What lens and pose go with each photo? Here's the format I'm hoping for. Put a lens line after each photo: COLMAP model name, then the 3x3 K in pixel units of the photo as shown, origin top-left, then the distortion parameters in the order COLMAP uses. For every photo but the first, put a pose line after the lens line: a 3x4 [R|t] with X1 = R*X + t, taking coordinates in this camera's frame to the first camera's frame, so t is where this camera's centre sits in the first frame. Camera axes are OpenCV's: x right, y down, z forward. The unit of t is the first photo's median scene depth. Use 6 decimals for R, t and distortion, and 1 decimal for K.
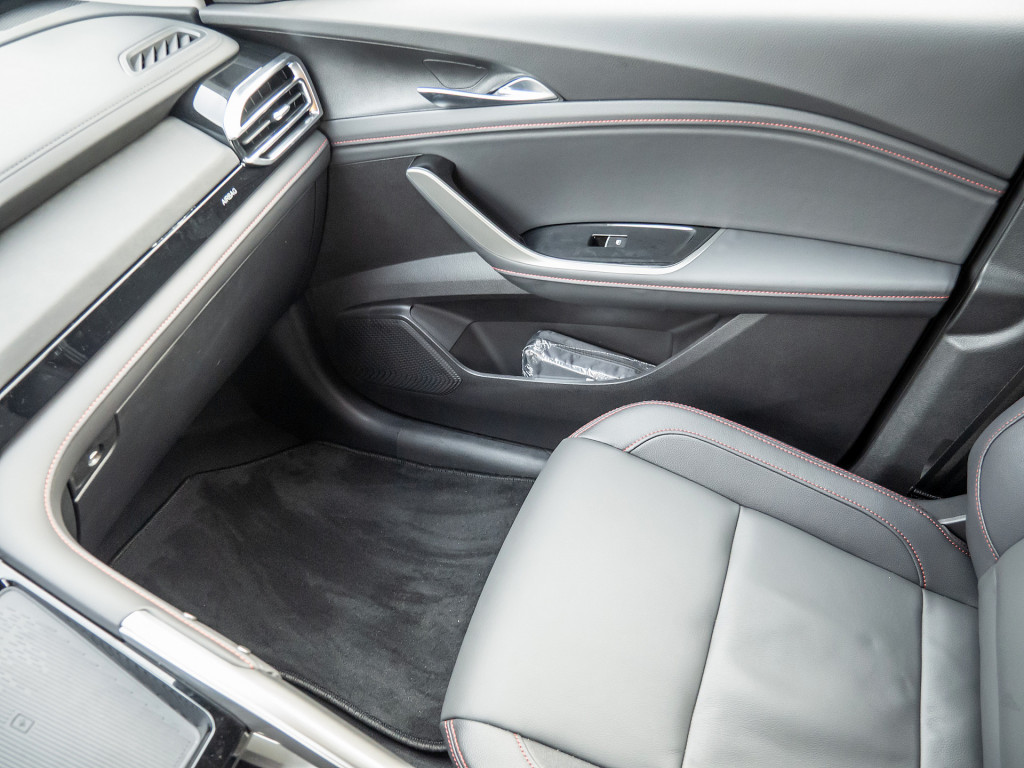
lens RADIAL K [[742.5, 0, 512.0], [0, 742.5, 384.0], [0, 0, 1]] dist [-0.044256, 0.012215]
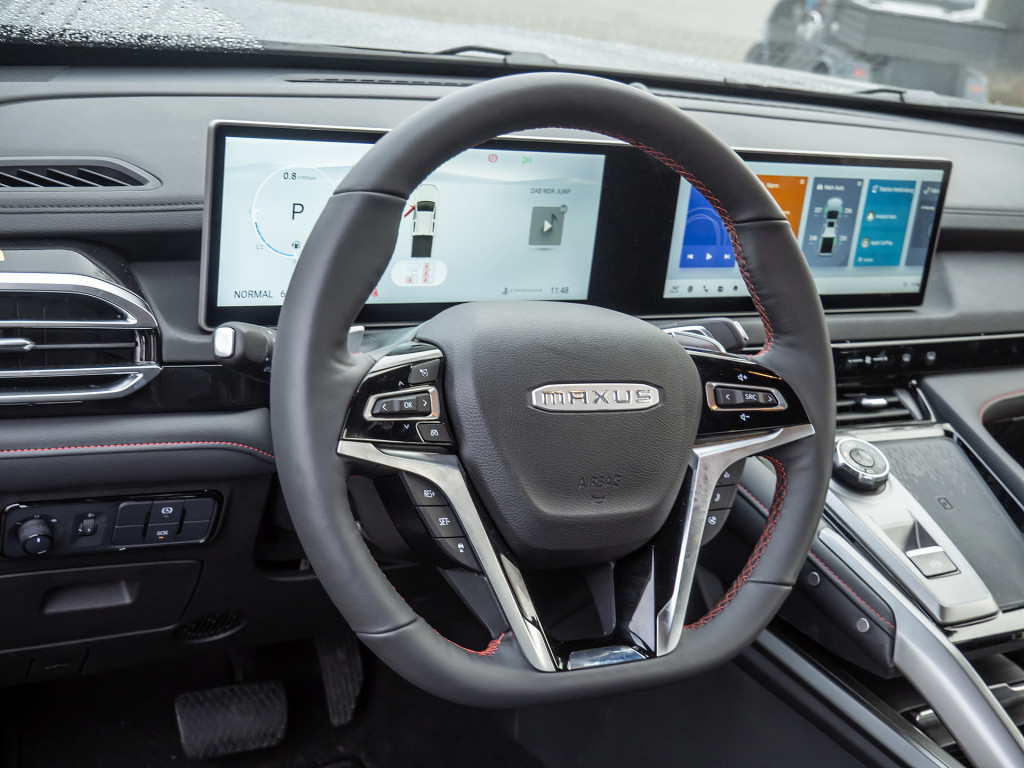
lens RADIAL K [[1337.5, 0, 512.0], [0, 1337.5, 384.0], [0, 0, 1]] dist [-0.003131, 0.025011]
pose [[0.741125, 0.435334, -0.511095, -0.070595], [-0.616984, 0.741783, -0.262846, 0.718297], [0.264696, 0.510140, 0.818348, -0.624535]]
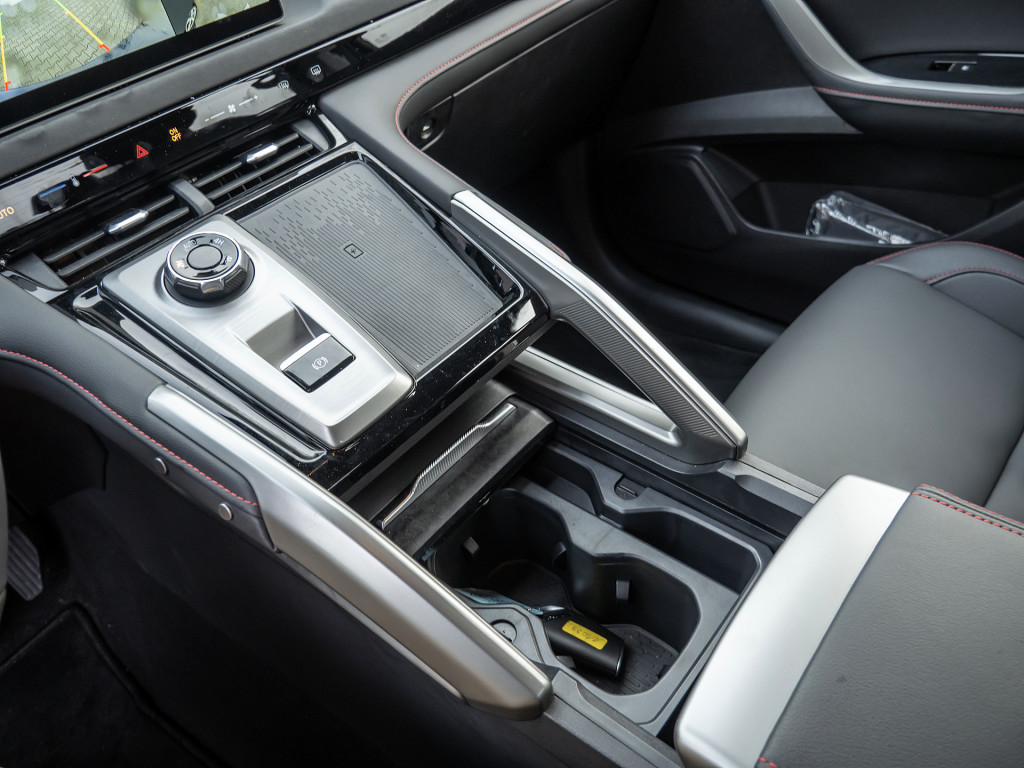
lens RADIAL K [[742.5, 0, 512.0], [0, 742.5, 384.0], [0, 0, 1]] dist [-0.044256, 0.012215]
pose [[0.941577, 0.221668, -0.253568, -0.069319], [-0.229880, 0.973215, -0.002835, 0.314716], [0.246148, 0.060960, 0.967313, 0.005800]]
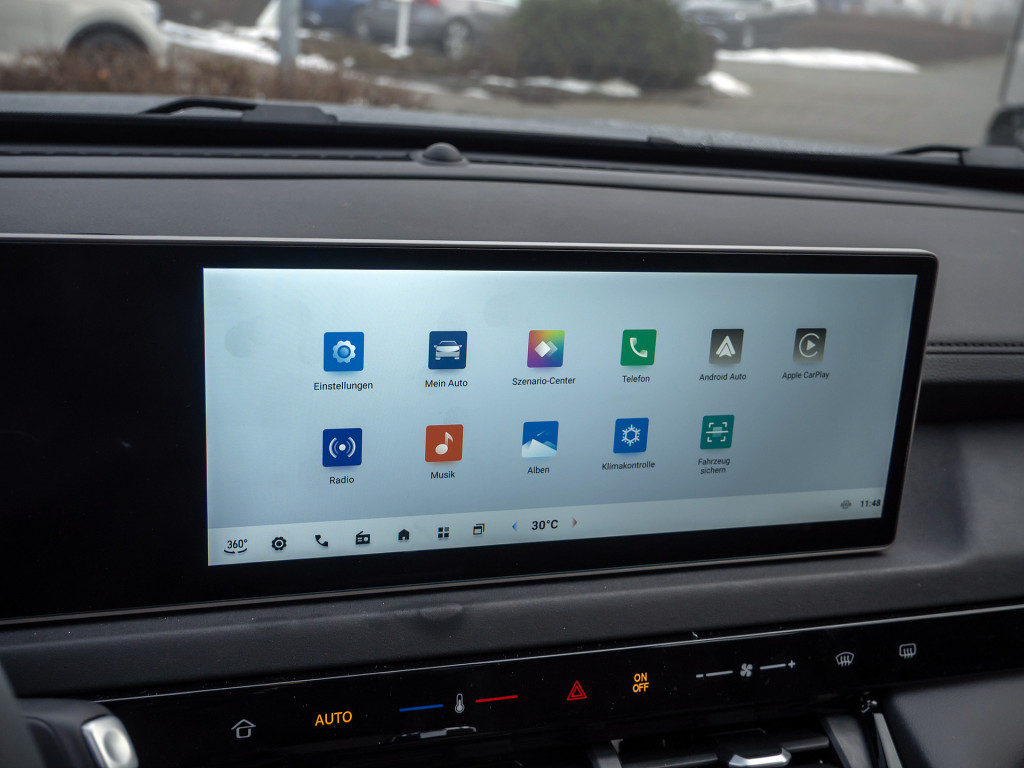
lens RADIAL K [[1082.6, 0, 512.0], [0, 1082.6, 384.0], [0, 0, 1]] dist [-0.002383, 0.020104]
pose [[0.588742, 0.404460, -0.699854, -0.253214], [-0.671502, 0.726694, -0.144920, 0.195655], [0.449965, 0.555273, 0.699431, 0.041680]]
